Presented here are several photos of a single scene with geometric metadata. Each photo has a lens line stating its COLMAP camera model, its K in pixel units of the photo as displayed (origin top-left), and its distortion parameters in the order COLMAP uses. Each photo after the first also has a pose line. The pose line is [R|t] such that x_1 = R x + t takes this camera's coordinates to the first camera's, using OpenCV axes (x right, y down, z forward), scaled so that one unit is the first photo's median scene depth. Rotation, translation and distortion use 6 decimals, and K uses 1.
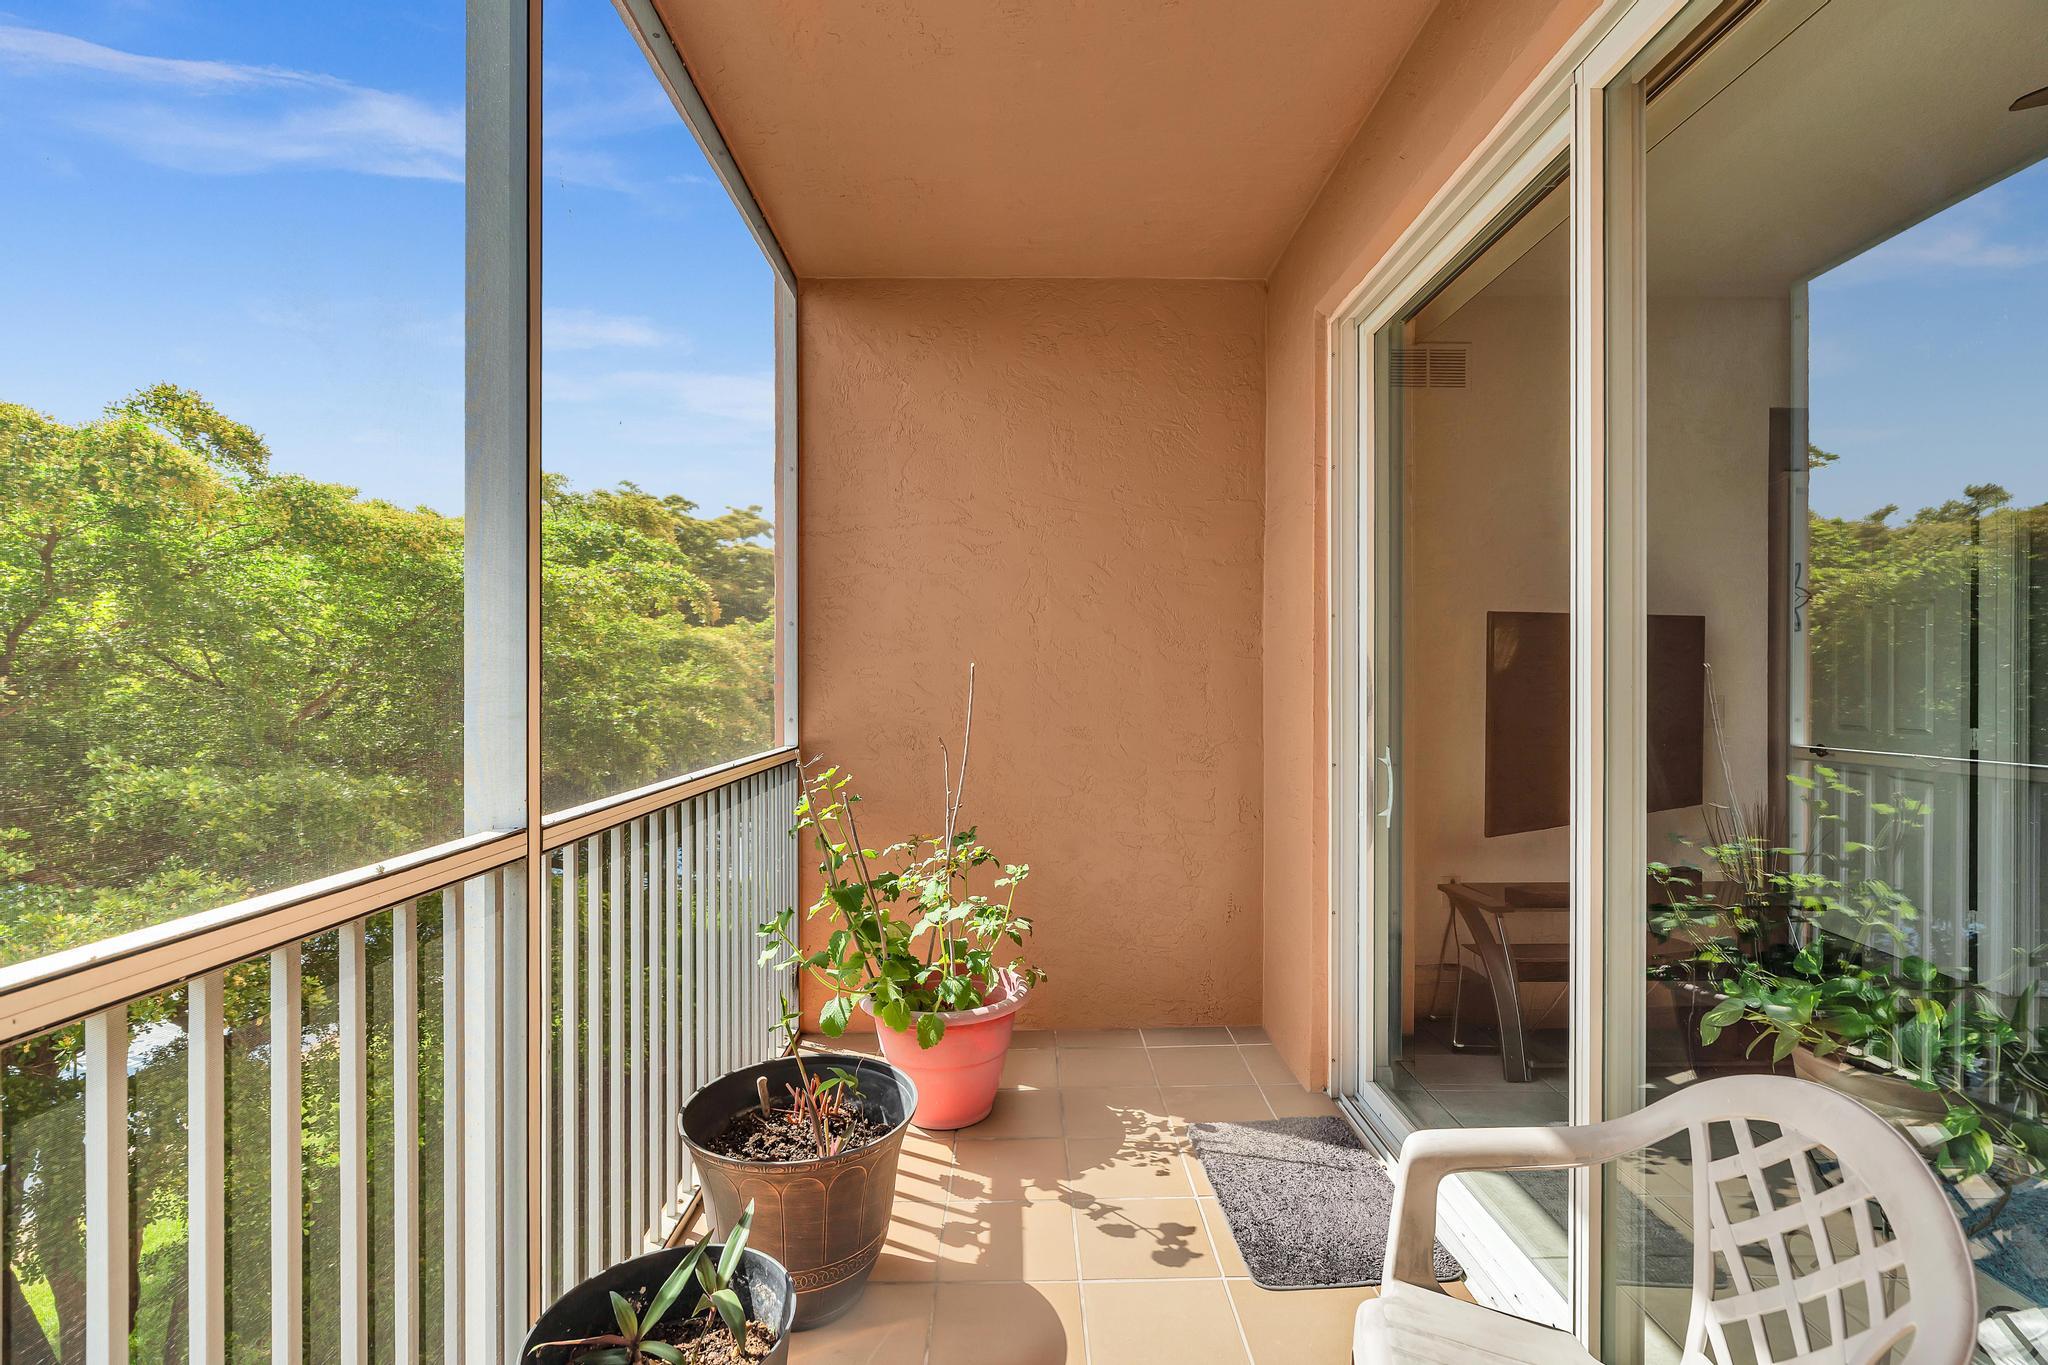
lens RADIAL K [[929.1, 0, 1024.6], [0, 929.1, 676.2], [0, 0, 1]] dist [-0.009431, 0.009898]
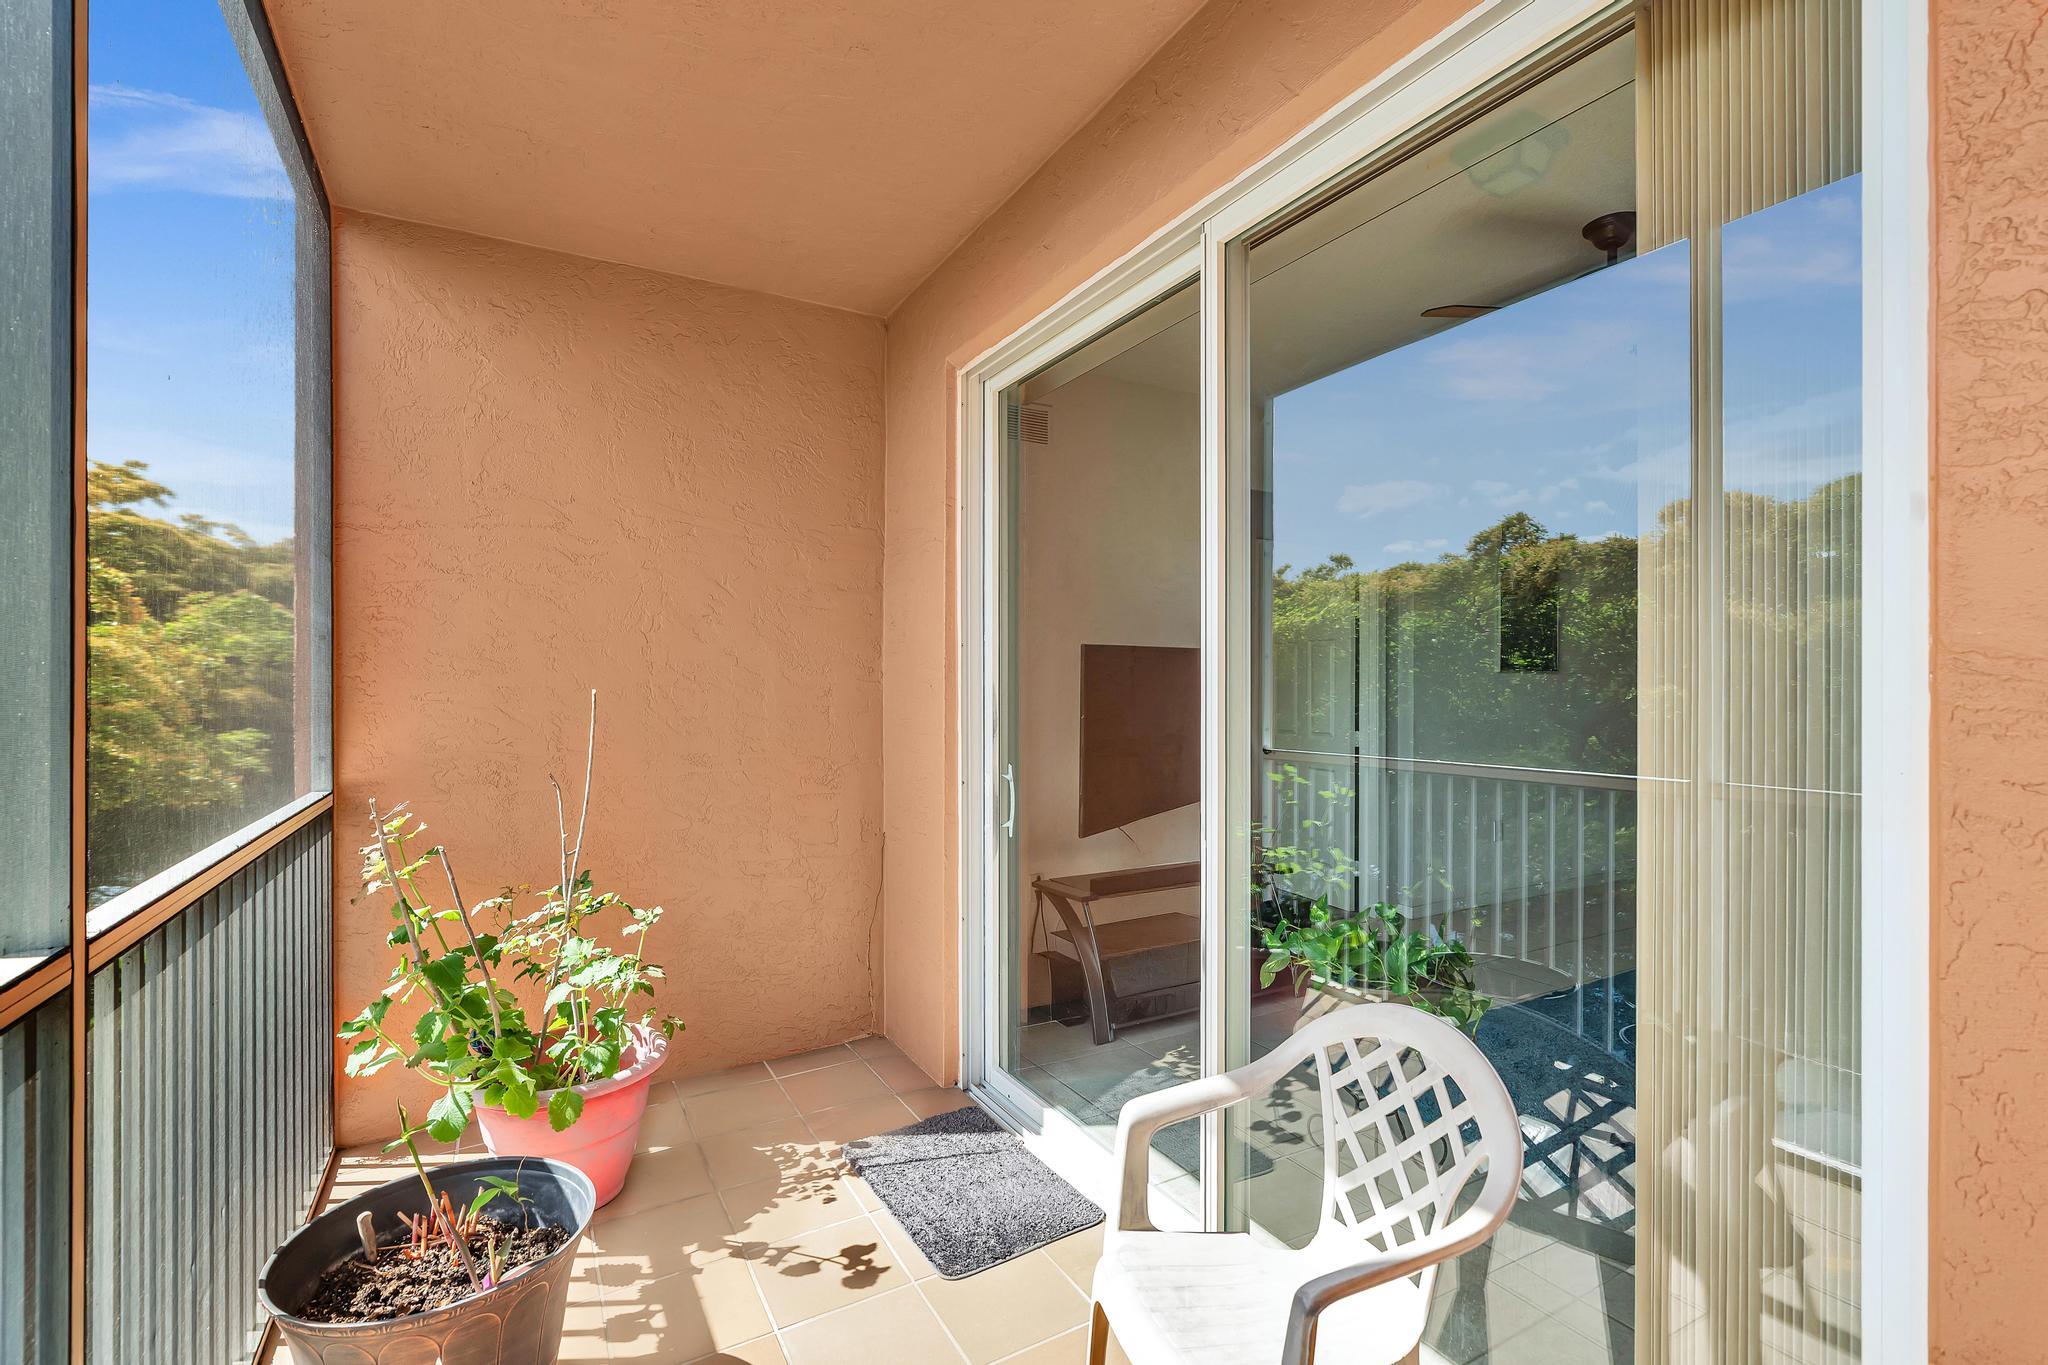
lens RADIAL K [[928.8, 0, 1019.9], [0, 928.8, 685.7], [0, 0, 1]] dist [0.000229, 0.001579]
pose [[0.875607, -0.000246, 0.483023, -0.147612], [-0.000078, 1.000000, 0.000651, -0.020674], [-0.483024, -0.000608, 0.875607, 0.018202]]
